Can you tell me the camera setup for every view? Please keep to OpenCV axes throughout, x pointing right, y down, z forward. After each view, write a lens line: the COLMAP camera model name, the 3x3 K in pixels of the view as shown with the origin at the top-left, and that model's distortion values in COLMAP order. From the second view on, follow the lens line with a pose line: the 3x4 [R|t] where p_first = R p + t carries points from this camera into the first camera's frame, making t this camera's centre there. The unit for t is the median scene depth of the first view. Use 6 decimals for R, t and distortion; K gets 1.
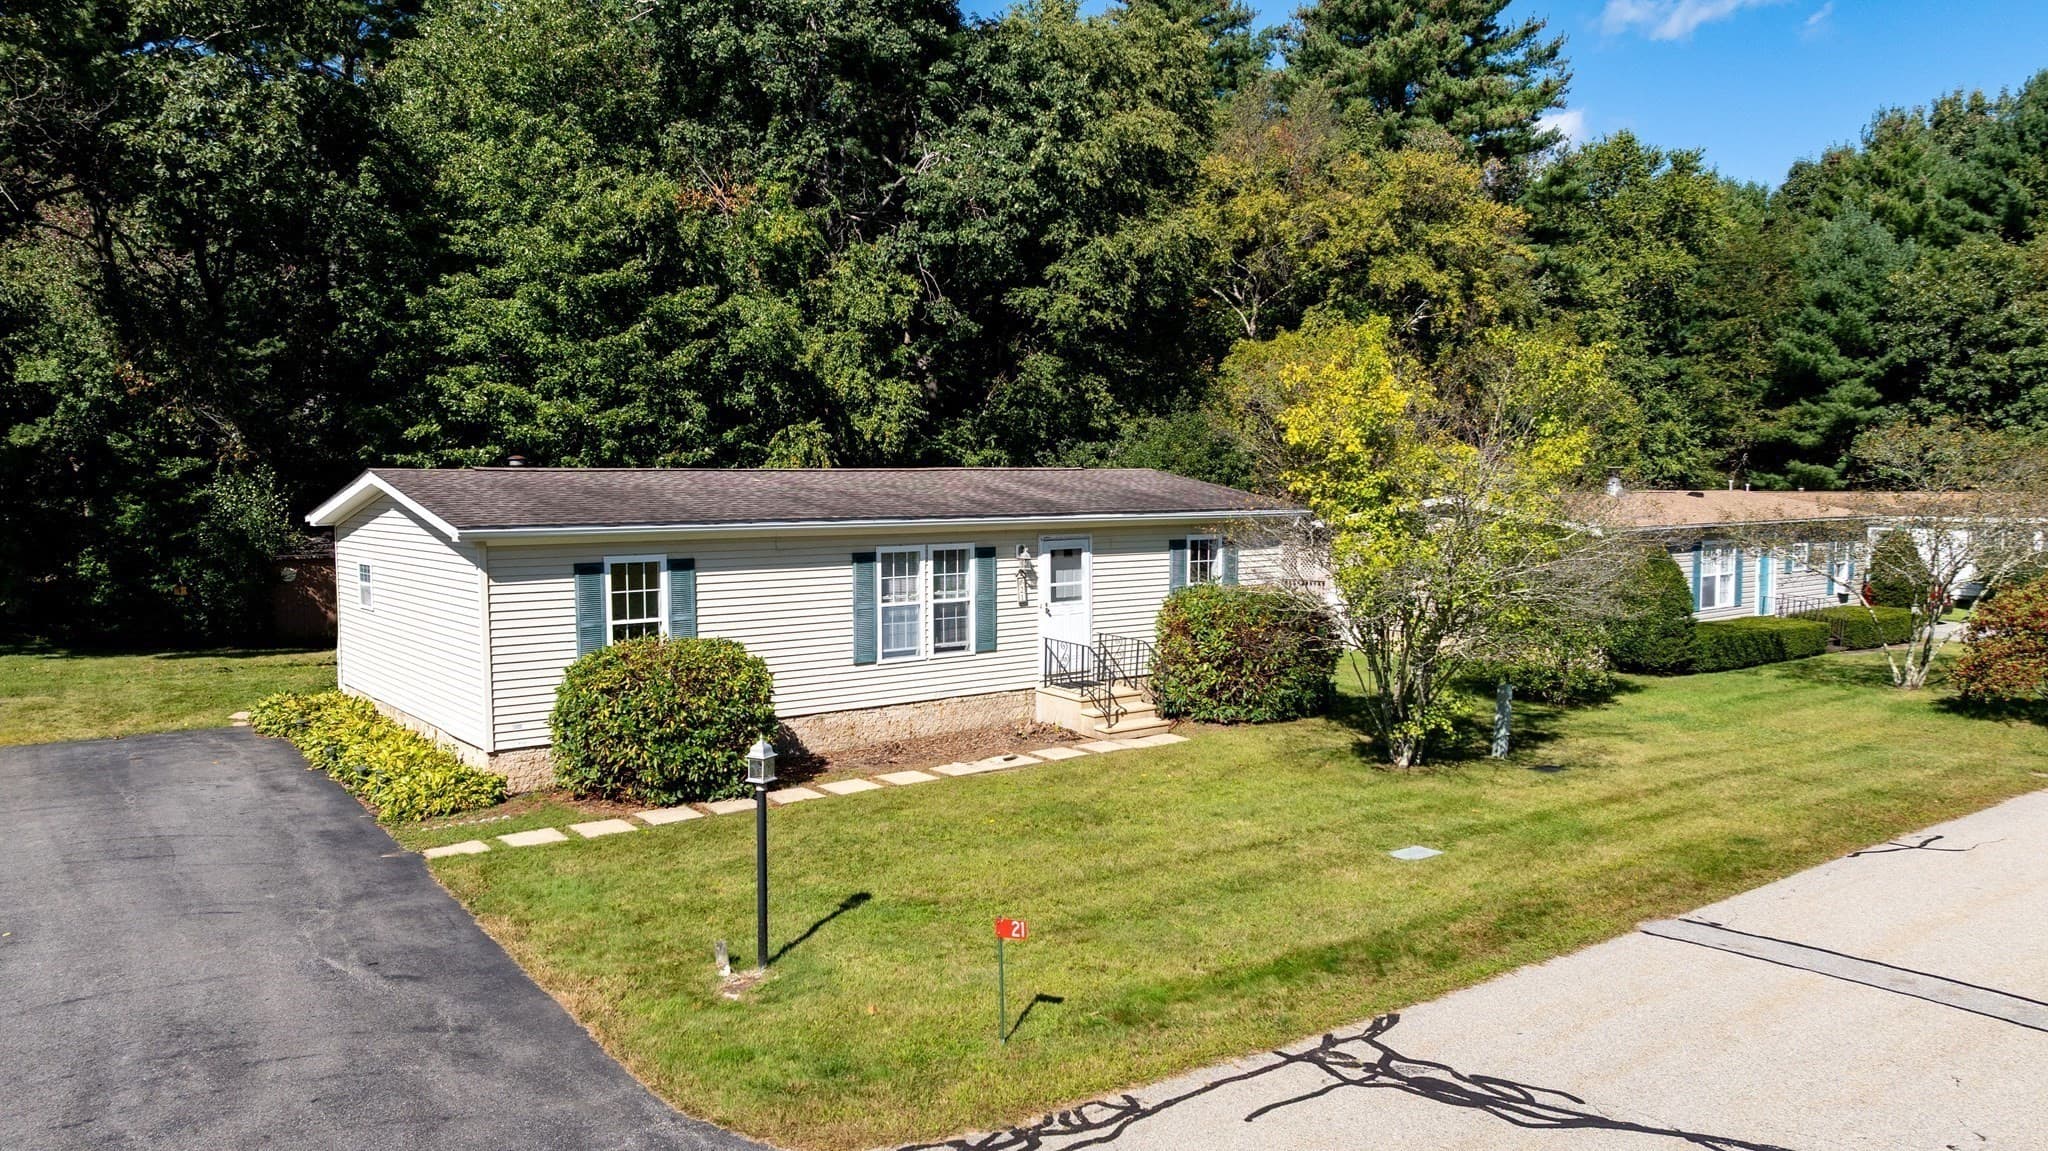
lens RADIAL K [[1436.8, 0, 1024.0], [0, 1436.8, 575.5], [0, 0, 1]] dist [-0.043283, 0.088750]
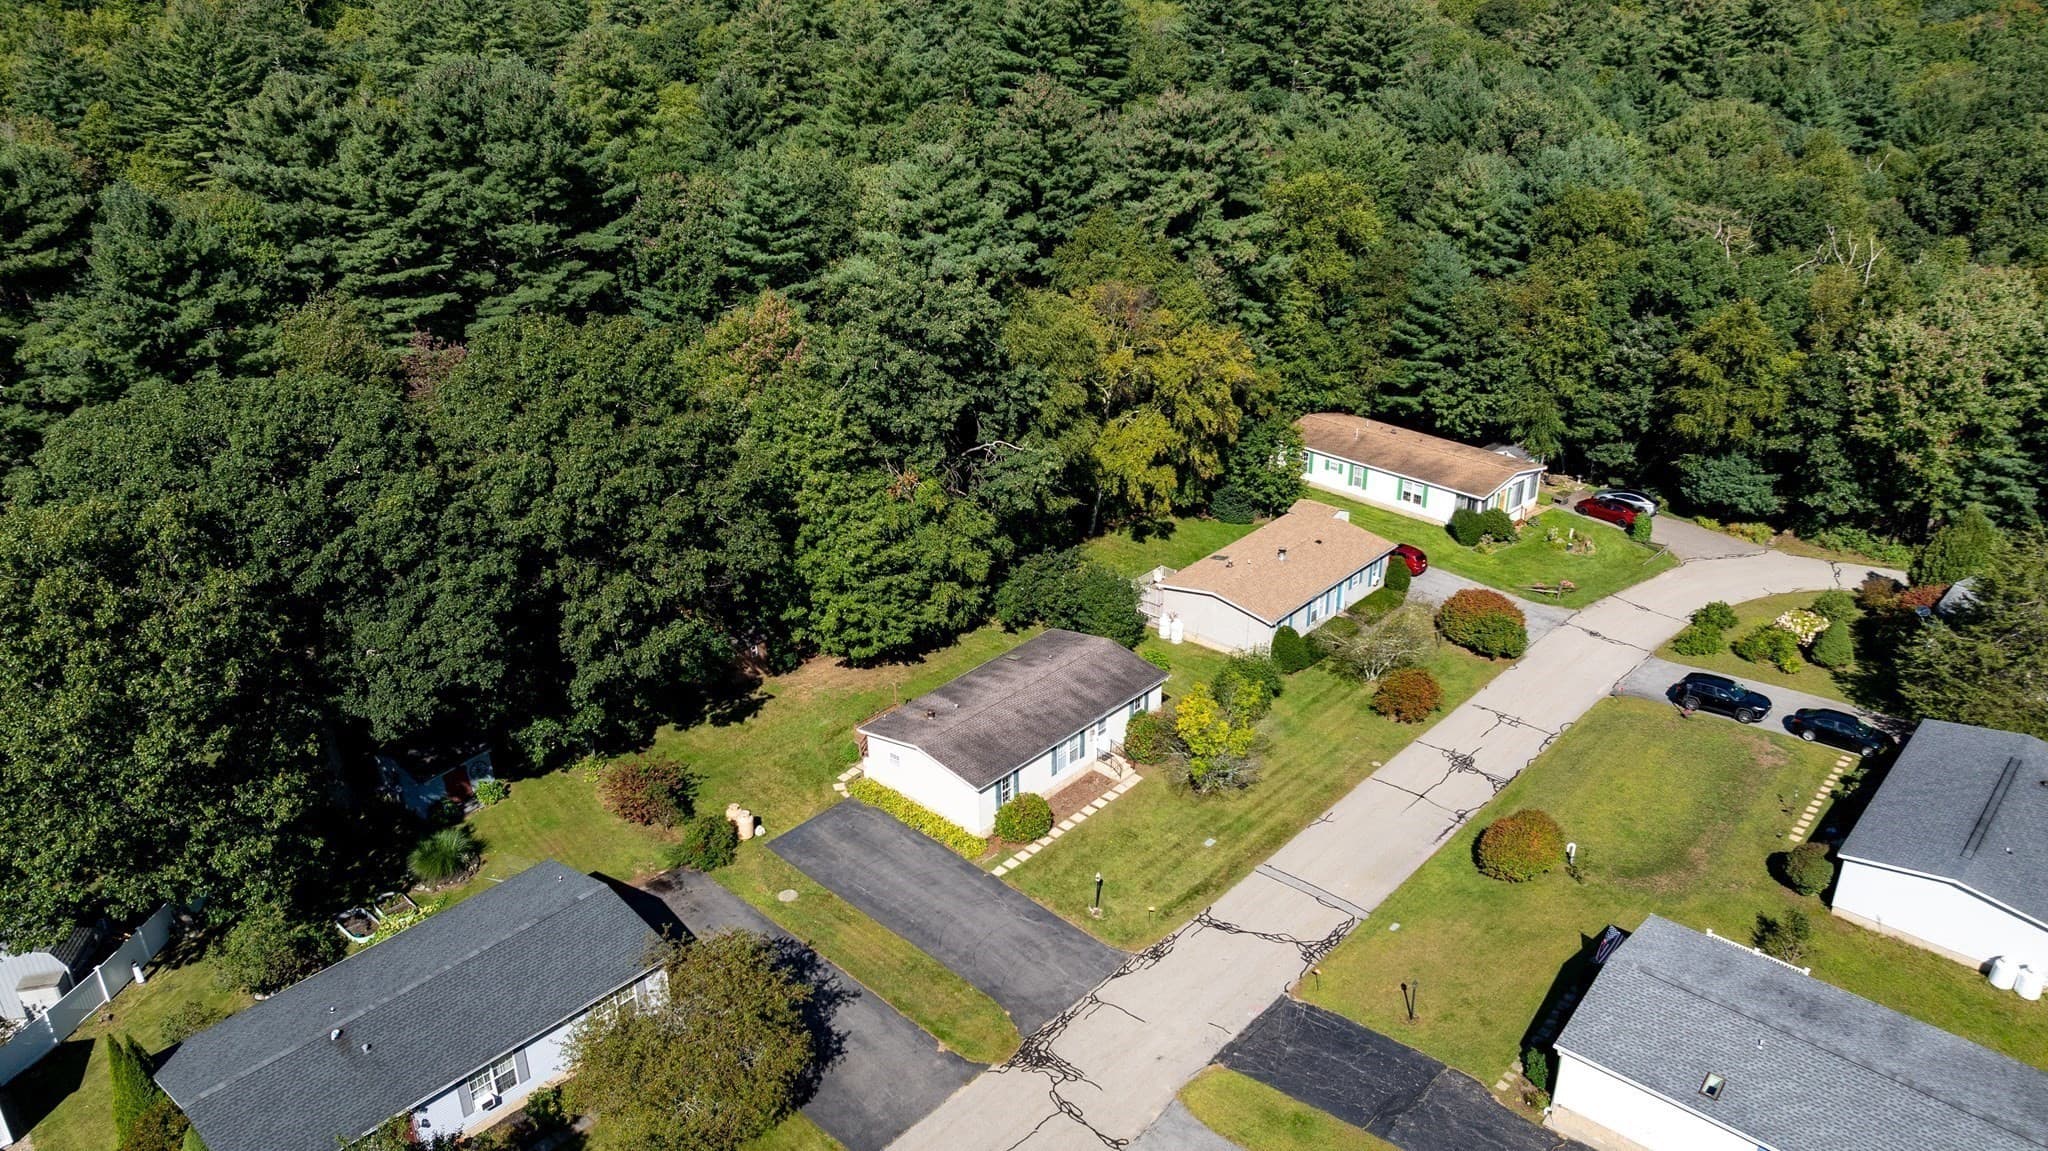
lens RADIAL K [[1436.8, 0, 1023.2], [0, 1436.8, 571.3], [0, 0, 1]] dist [-0.038840, 0.081607]
pose [[0.983848, -0.080832, 0.159719, -0.650543], [0.020180, 0.936638, 0.349717, -1.503396], [-0.177867, -0.340845, 0.923140, -1.876504]]
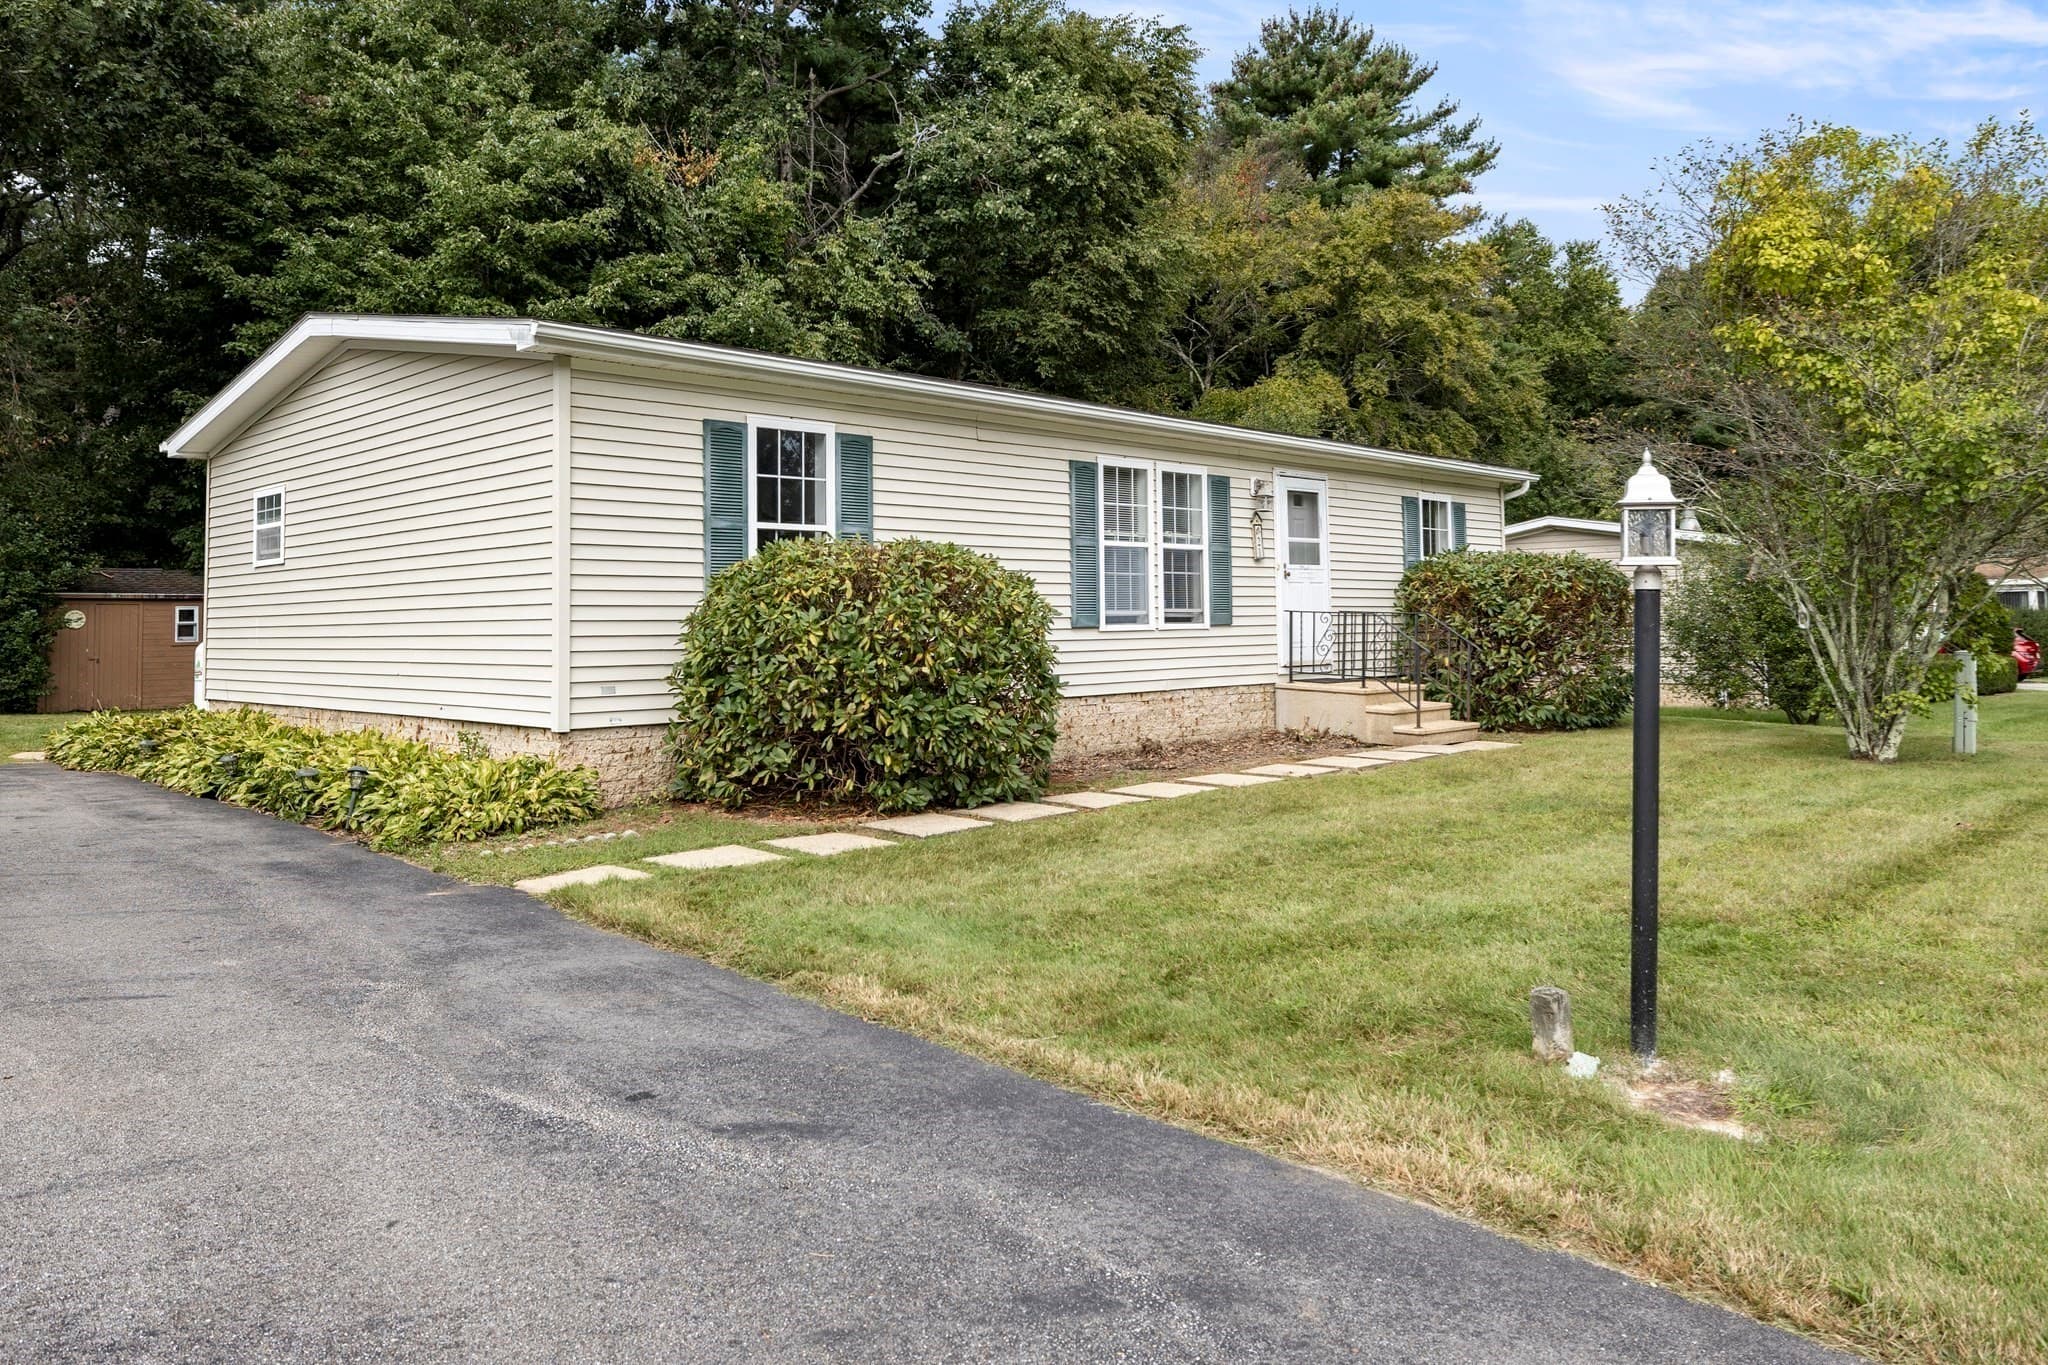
lens RADIAL K [[1419.8, 0, 1010.3], [0, 1419.8, 531.8], [0, 0, 1]] dist [0.000285, 0.001475]
pose [[0.991080, 0.000503, 0.133268, -0.217296], [0.017432, 0.990912, -0.133374, 0.096950], [-0.132124, 0.134507, 0.982065, 0.334159]]
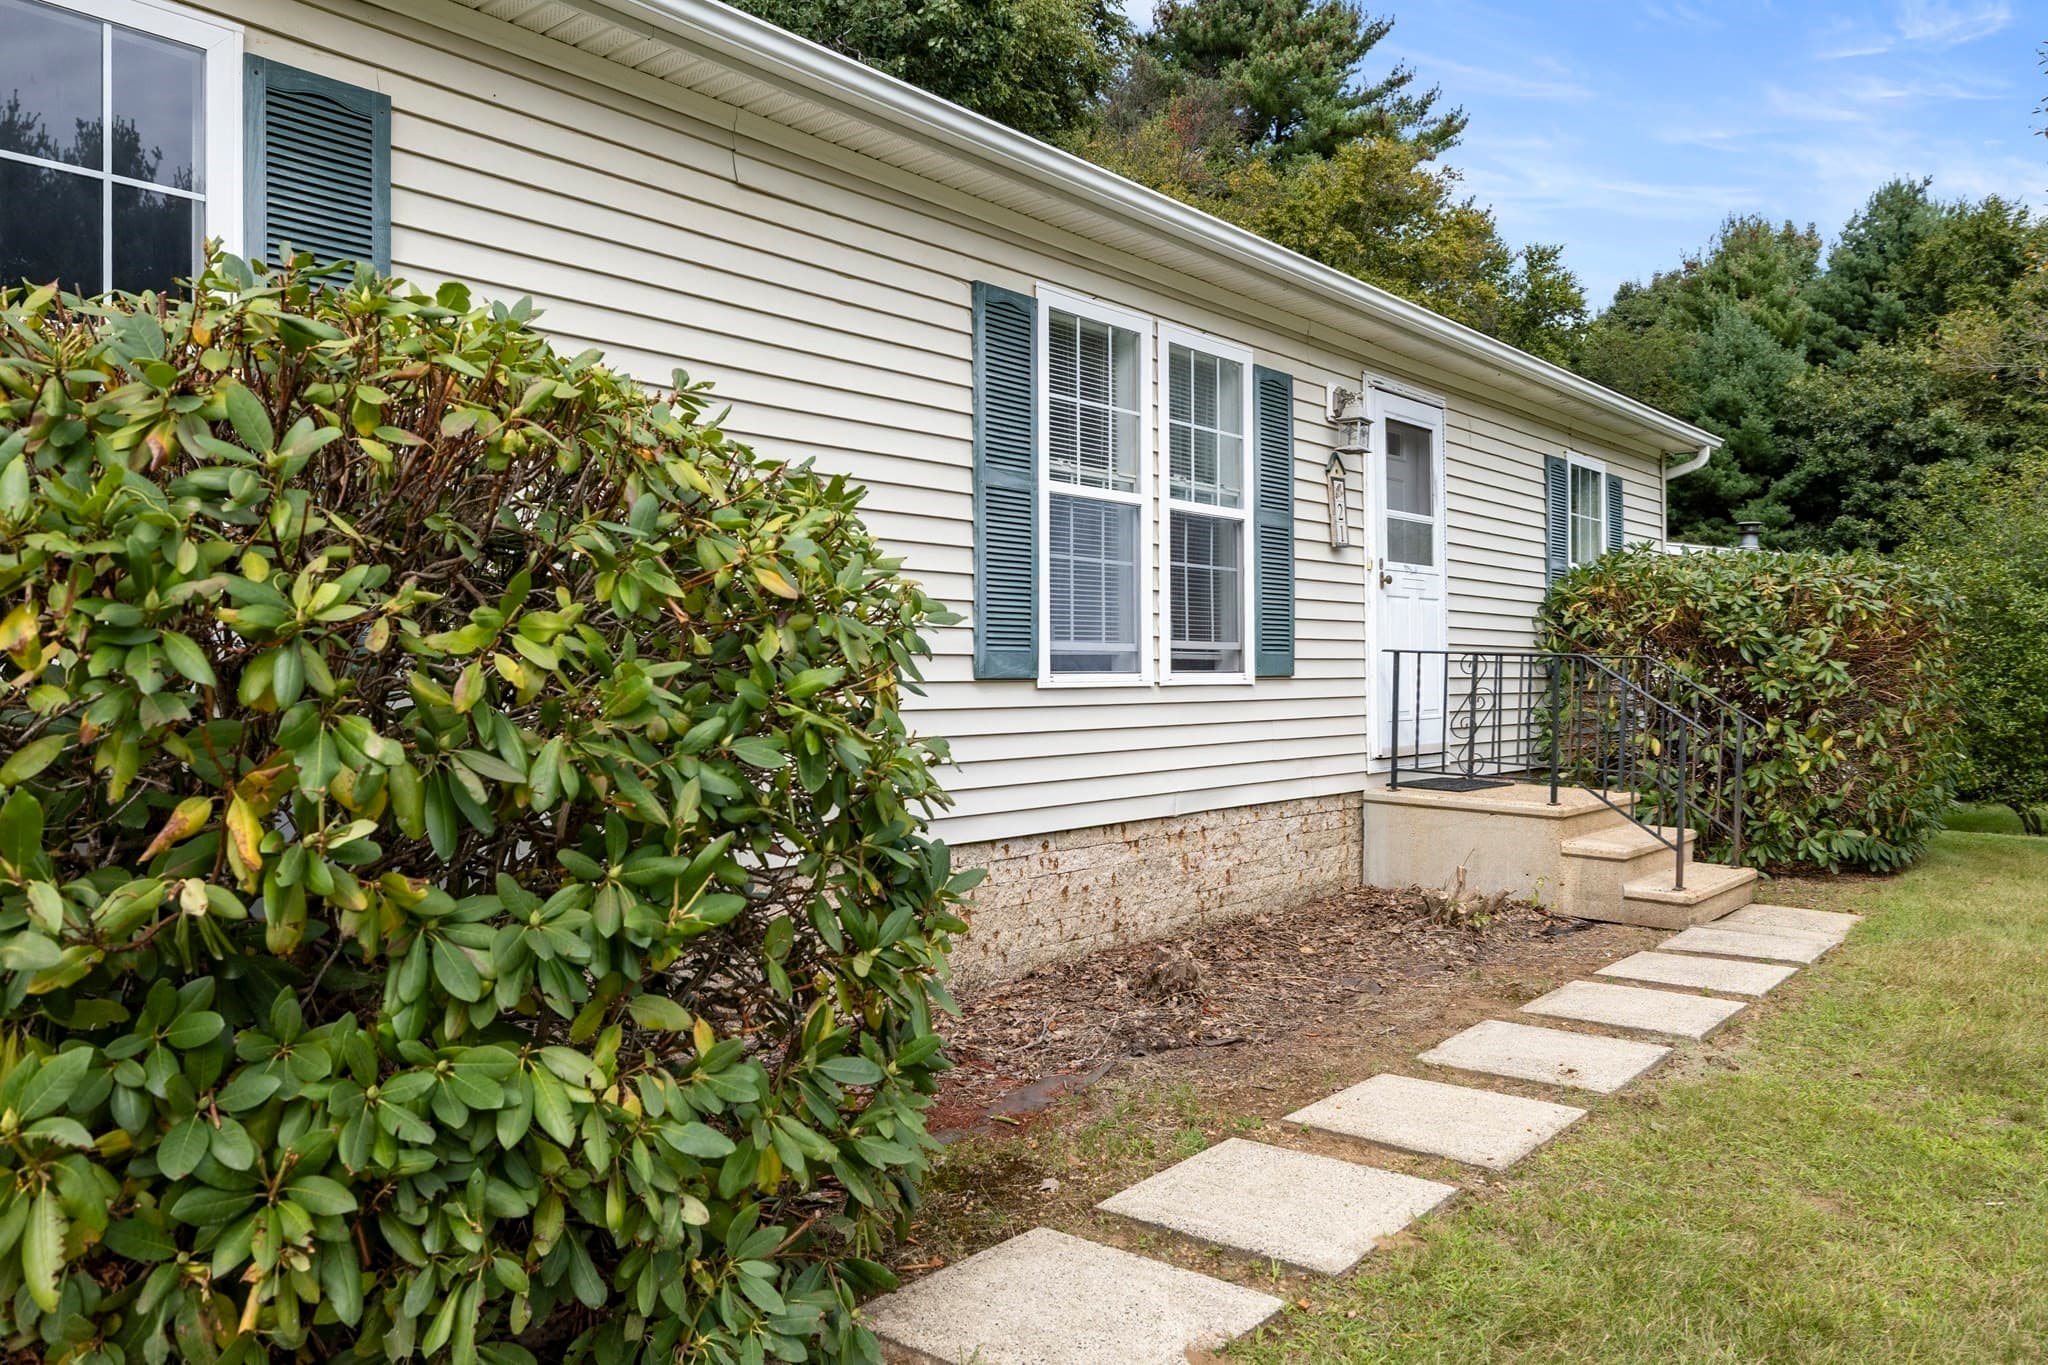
lens RADIAL K [[1497.7, 0, 1020.2], [0, 1497.7, 661.5], [0, 0, 1]] dist [-0.003738, -0.001567]
pose [[0.975362, -0.001056, 0.220610, -0.162092], [0.019536, 0.996473, -0.081604, 0.076117], [-0.219745, 0.083903, 0.971942, 0.666530]]
